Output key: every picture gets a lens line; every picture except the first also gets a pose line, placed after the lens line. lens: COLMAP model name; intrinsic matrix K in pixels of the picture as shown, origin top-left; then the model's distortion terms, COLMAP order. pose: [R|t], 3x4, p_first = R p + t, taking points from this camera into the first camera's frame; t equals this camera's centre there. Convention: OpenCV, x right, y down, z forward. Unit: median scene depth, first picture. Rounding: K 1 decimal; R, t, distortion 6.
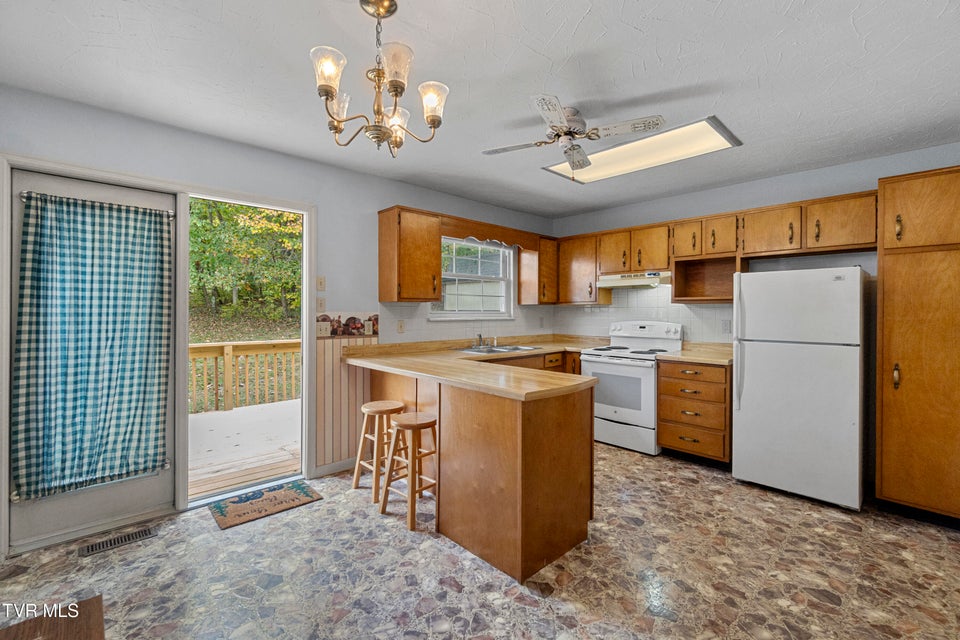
lens RADIAL K [[419.0, 0, 480.2], [0, 419.0, 315.7], [0, 0, 1]] dist [0.001105, 0.000501]
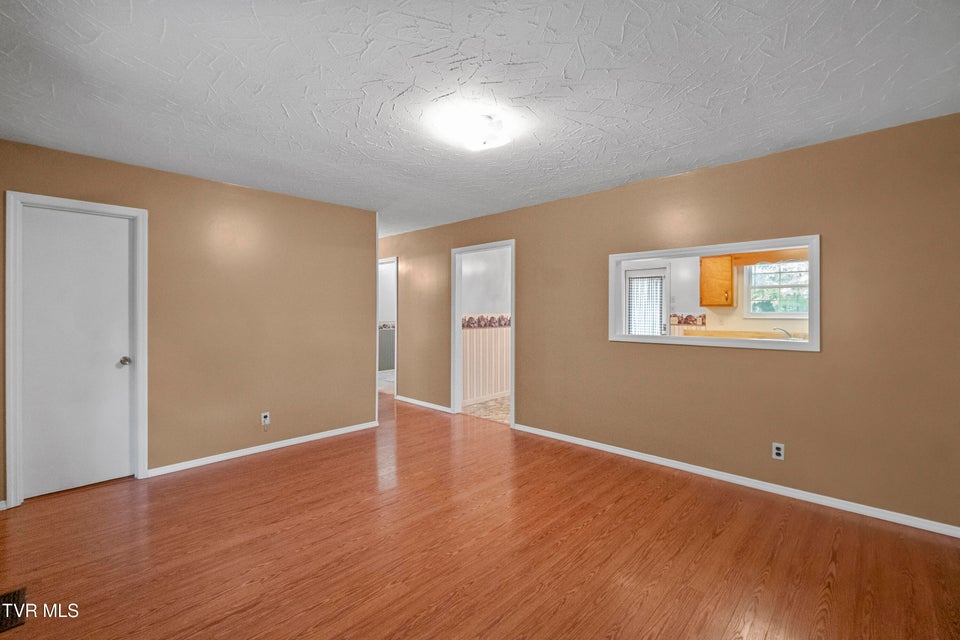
lens RADIAL K [[419.0, 0, 486.6], [0, 419.0, 314.8], [0, 0, 1]] dist [0.001105, 0.000501]
pose [[0.065846, 0.004107, -0.997821, 1.554027], [-0.005685, 0.999977, 0.003741, -0.000073], [0.997814, 0.005426, 0.065867, -0.068195]]
